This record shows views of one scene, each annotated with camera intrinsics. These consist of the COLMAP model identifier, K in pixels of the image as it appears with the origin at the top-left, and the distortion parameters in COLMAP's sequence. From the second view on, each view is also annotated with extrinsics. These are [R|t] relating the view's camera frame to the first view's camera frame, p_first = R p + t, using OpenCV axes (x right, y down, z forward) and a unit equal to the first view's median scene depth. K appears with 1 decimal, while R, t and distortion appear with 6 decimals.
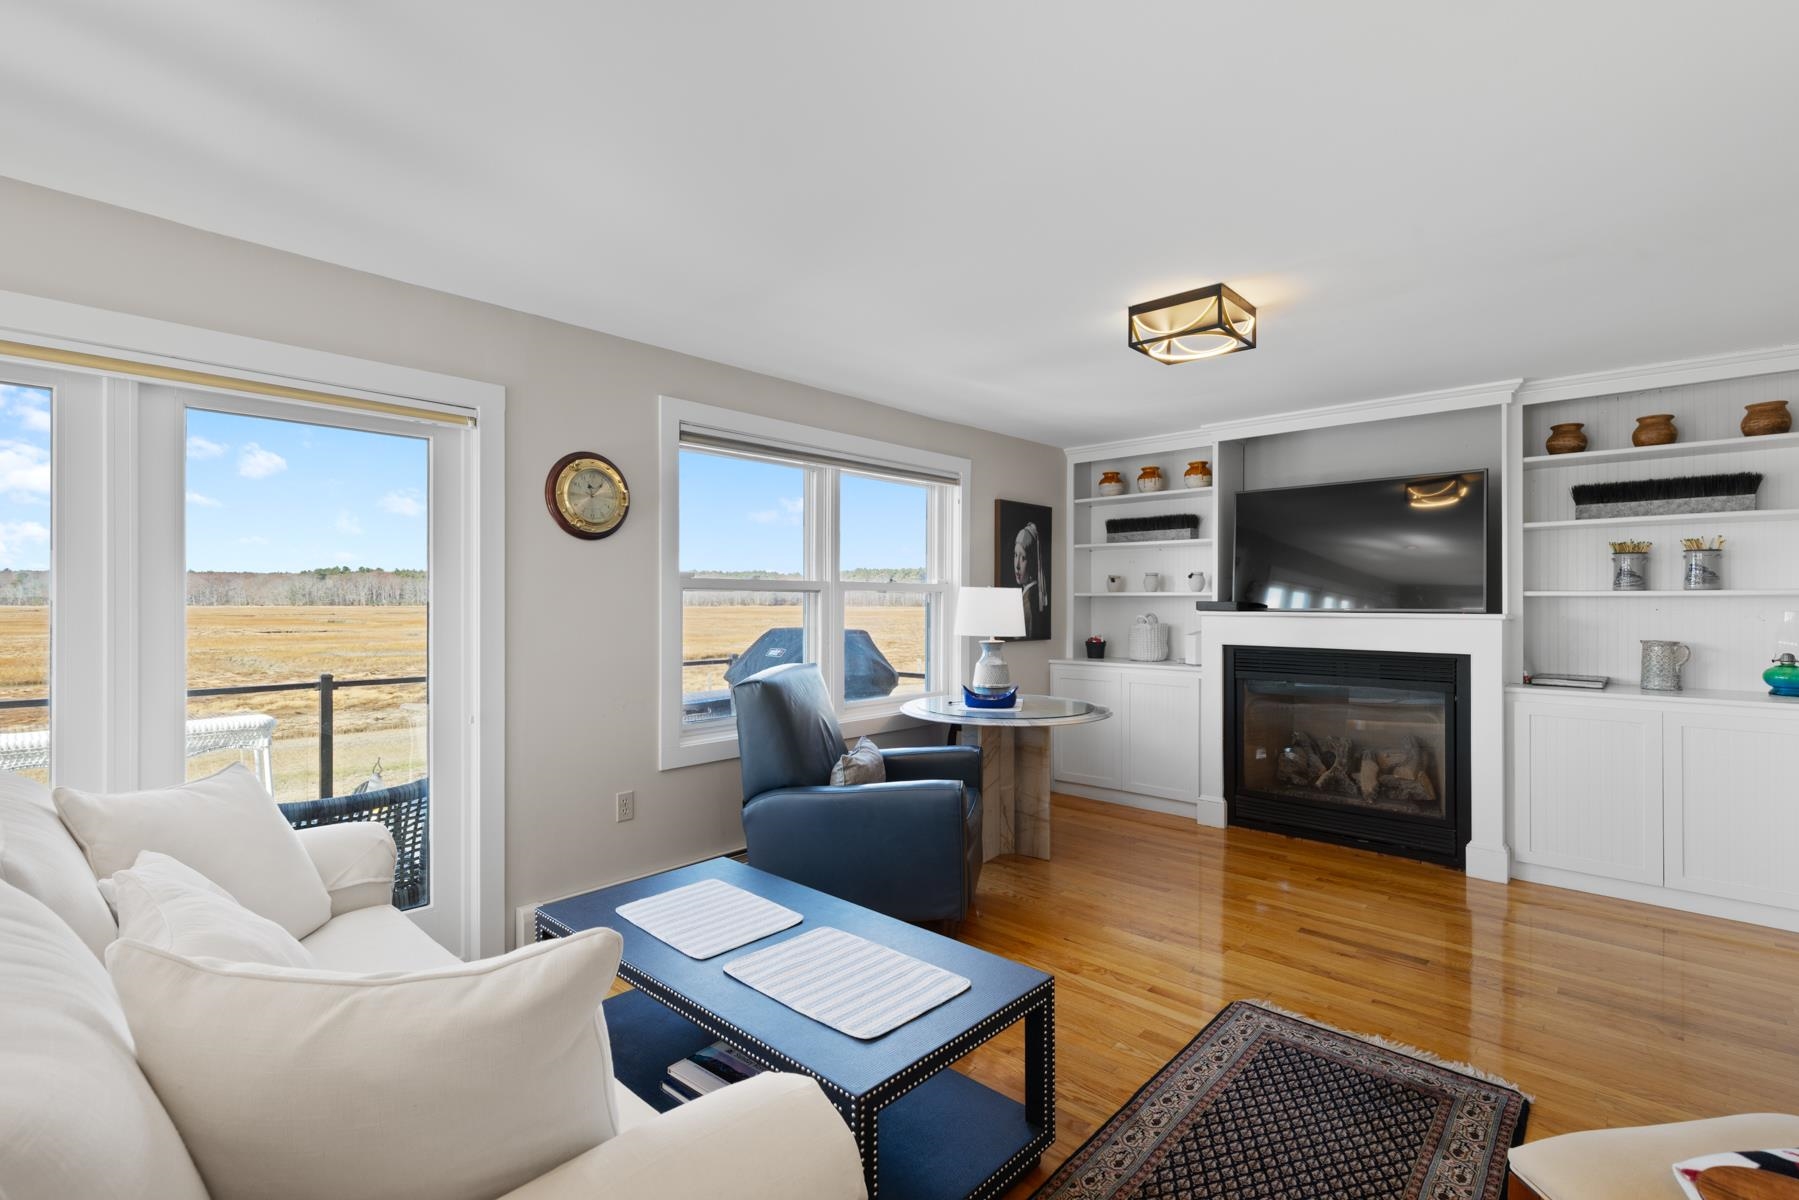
lens RADIAL K [[820.9, 0, 918.1], [0, 820.9, 596.3], [0, 0, 1]] dist [0.011408, -0.000405]
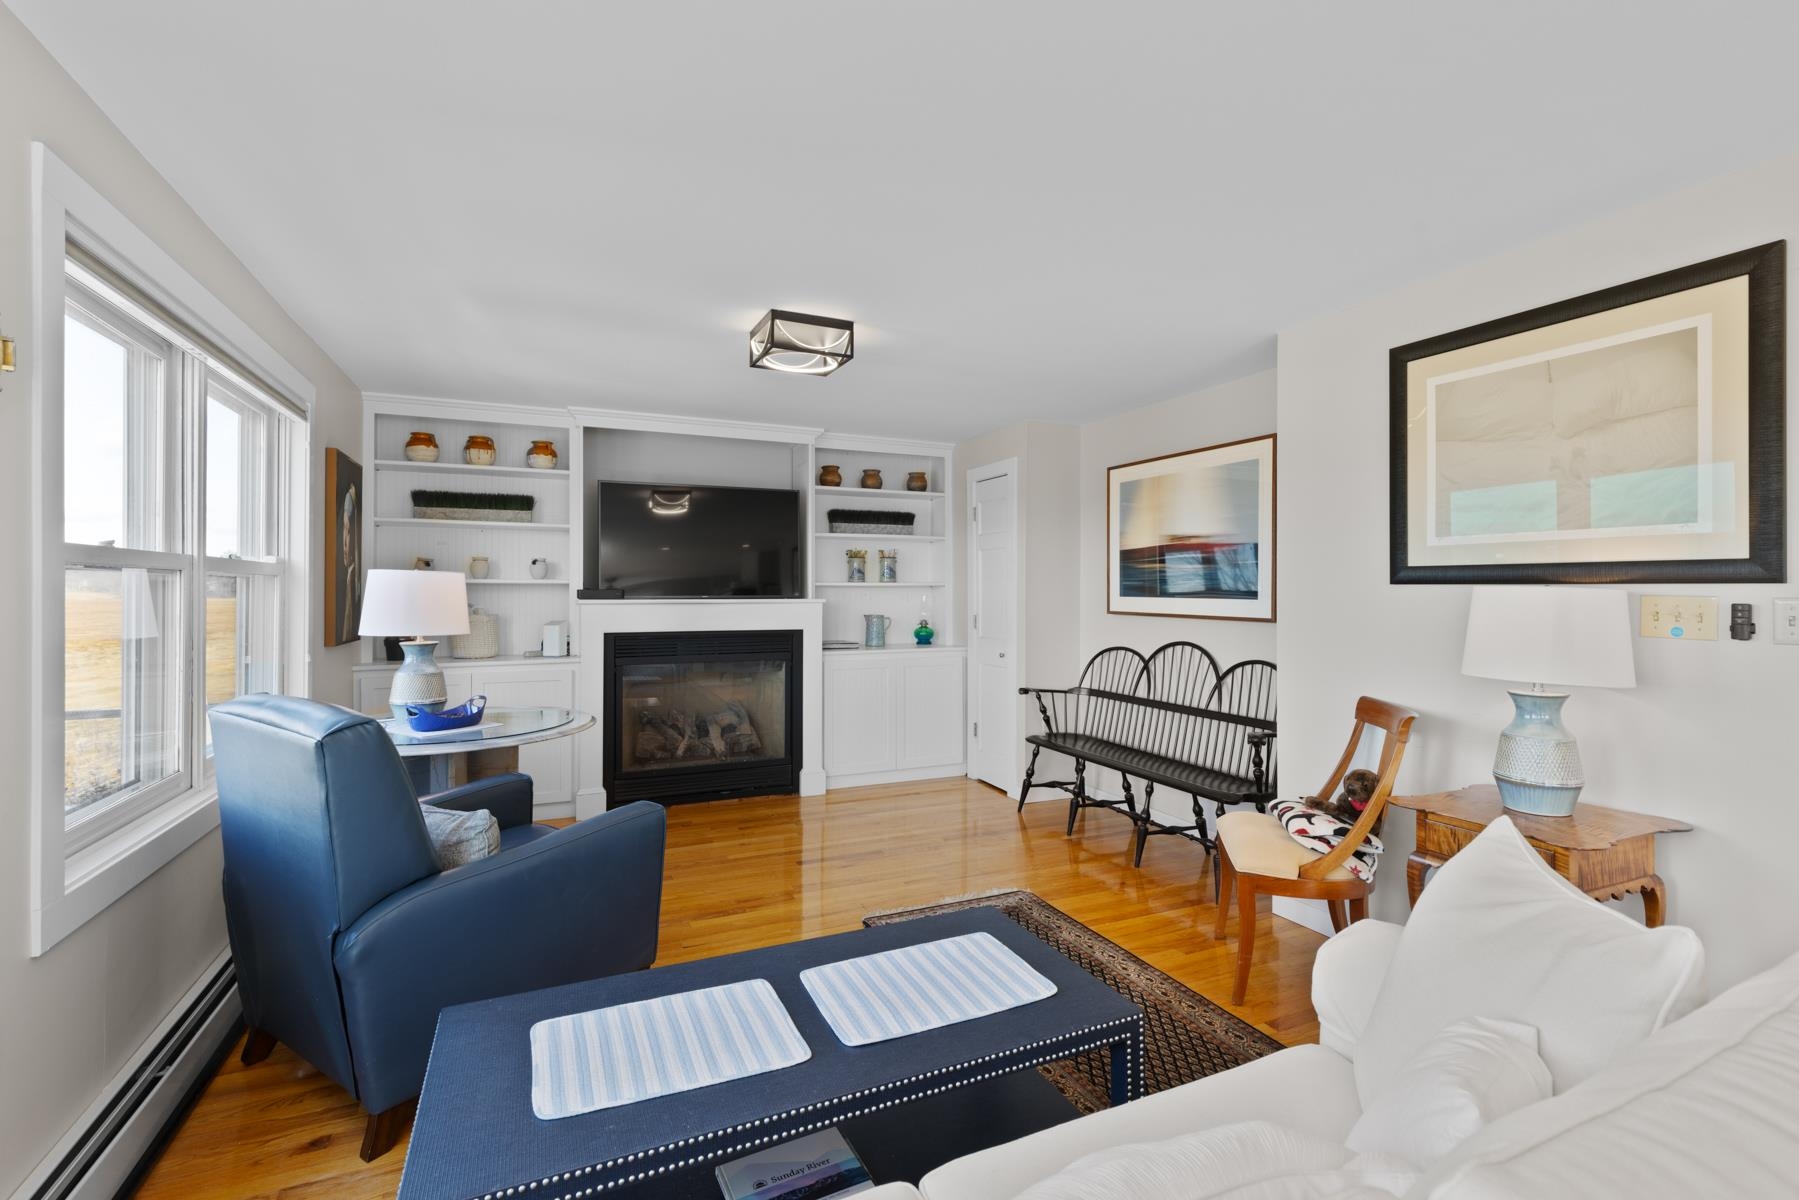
lens RADIAL K [[820.9, 0, 918.1], [0, 820.9, 596.3], [0, 0, 1]] dist [0.011408, -0.000405]
pose [[0.384010, -0.007336, 0.923300, -0.477870], [-0.005643, 0.999931, 0.010291, 0.002147], [-0.923312, -0.009162, 0.383942, 0.320152]]
